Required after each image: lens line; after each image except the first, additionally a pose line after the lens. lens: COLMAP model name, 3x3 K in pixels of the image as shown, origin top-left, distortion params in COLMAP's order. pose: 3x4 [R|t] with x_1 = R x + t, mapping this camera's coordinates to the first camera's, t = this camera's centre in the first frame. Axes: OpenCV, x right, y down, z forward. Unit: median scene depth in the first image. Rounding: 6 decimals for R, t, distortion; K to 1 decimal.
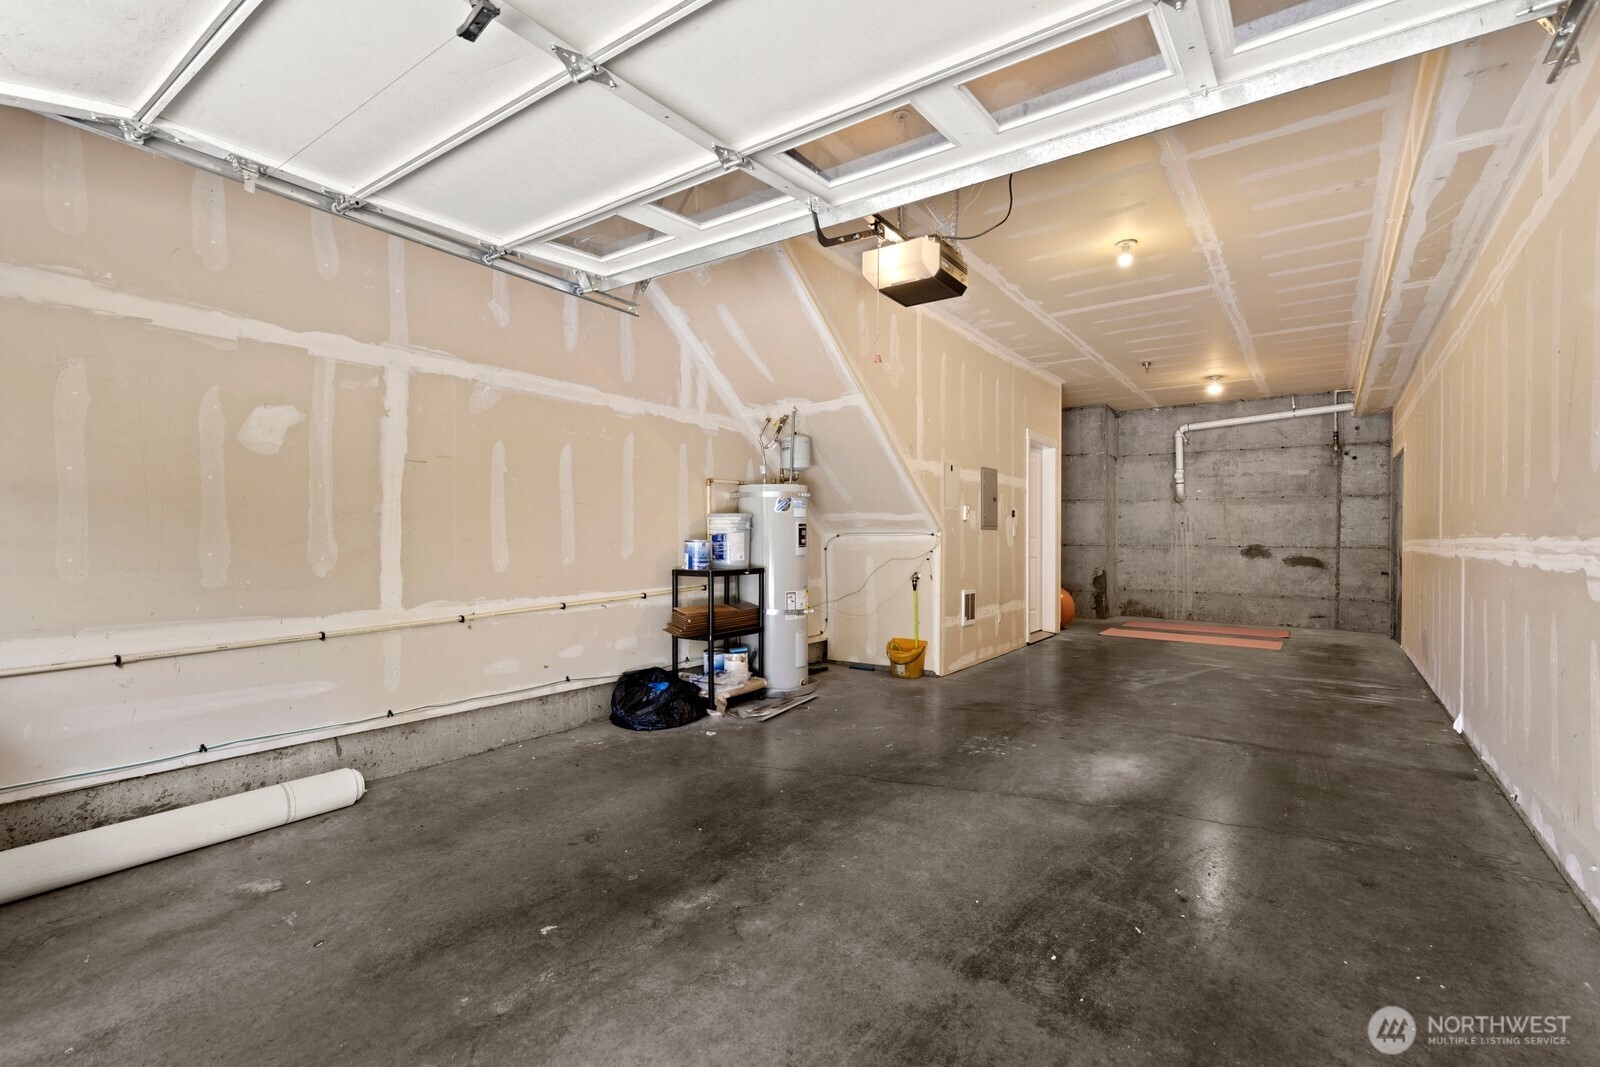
lens RADIAL K [[717.7, 0, 802.7], [0, 717.7, 538.6], [0, 0, 1]] dist [0.006361, -0.001211]
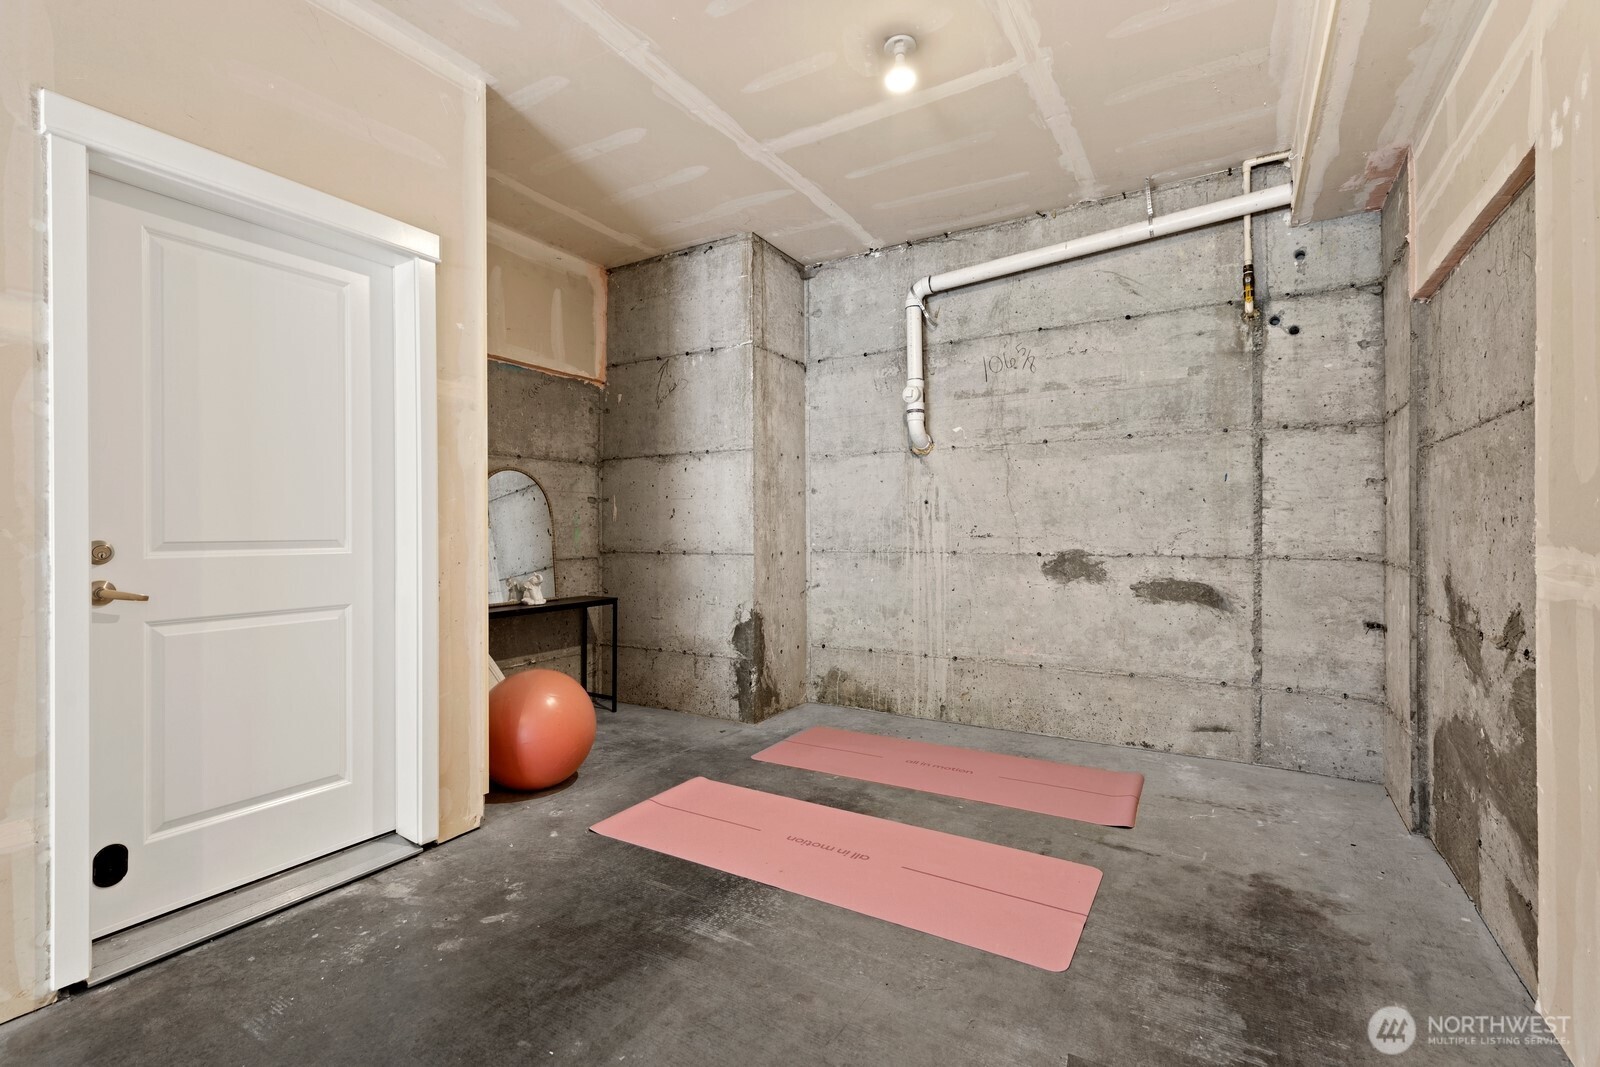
lens RADIAL K [[717.7, 0, 798.0], [0, 717.7, 527.9], [0, 0, 1]] dist [0.006361, -0.001211]
pose [[0.995554, -0.009073, 0.093756, 0.432953], [0.009618, 0.999939, -0.005361, -0.004144], [-0.093702, 0.006239, 0.995581, 0.599083]]
